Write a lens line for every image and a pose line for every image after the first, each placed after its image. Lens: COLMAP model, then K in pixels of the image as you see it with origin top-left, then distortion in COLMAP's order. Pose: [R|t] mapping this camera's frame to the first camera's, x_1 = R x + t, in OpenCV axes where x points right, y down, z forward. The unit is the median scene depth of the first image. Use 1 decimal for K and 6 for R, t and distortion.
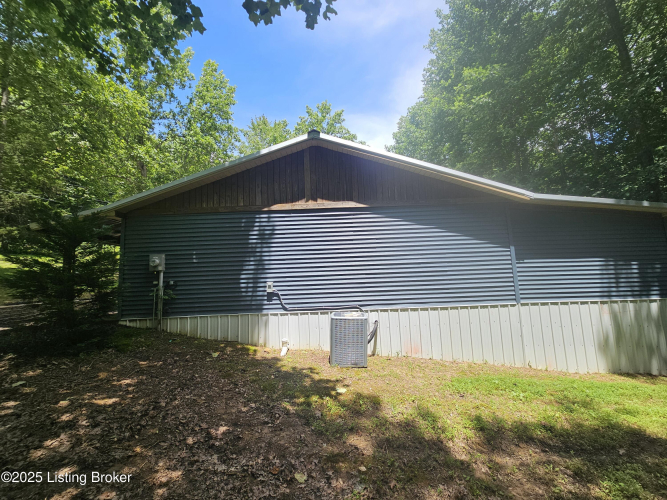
lens RADIAL K [[271.3, 0, 336.2], [0, 271.3, 249.9], [0, 0, 1]] dist [0.001215, 0.000775]
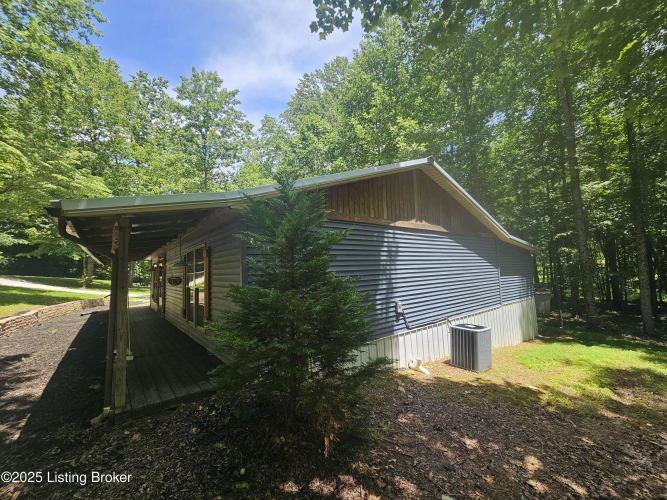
lens RADIAL K [[271.3, 0, 335.9], [0, 271.3, 247.9], [0, 0, 1]] dist [0.001215, 0.000775]
pose [[0.783729, 0.059508, 0.618246, -1.014557], [-0.063193, 0.997874, -0.015941, -0.041949], [-0.617880, -0.026575, 0.785823, 0.380387]]
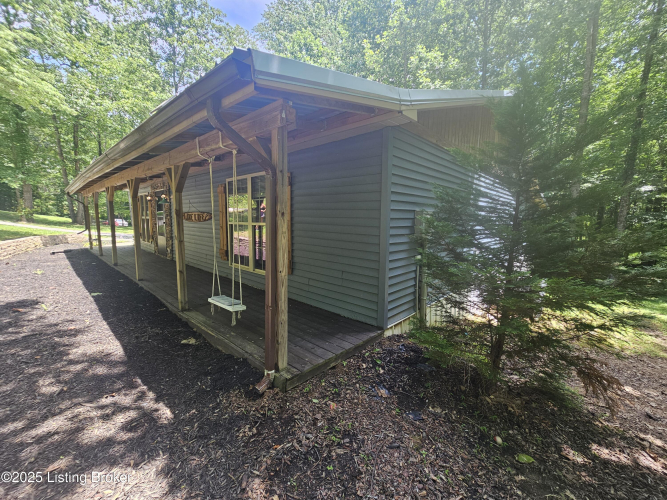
lens RADIAL K [[271.3, 0, 333.6], [0, 271.3, 248.2], [0, 0, 1]] dist [0.001215, 0.000775]
pose [[0.683780, -0.031282, 0.729018, -1.220965], [-0.123159, 0.979799, 0.157559, 0.026682], [-0.719220, -0.197521, 0.666114, 0.725960]]
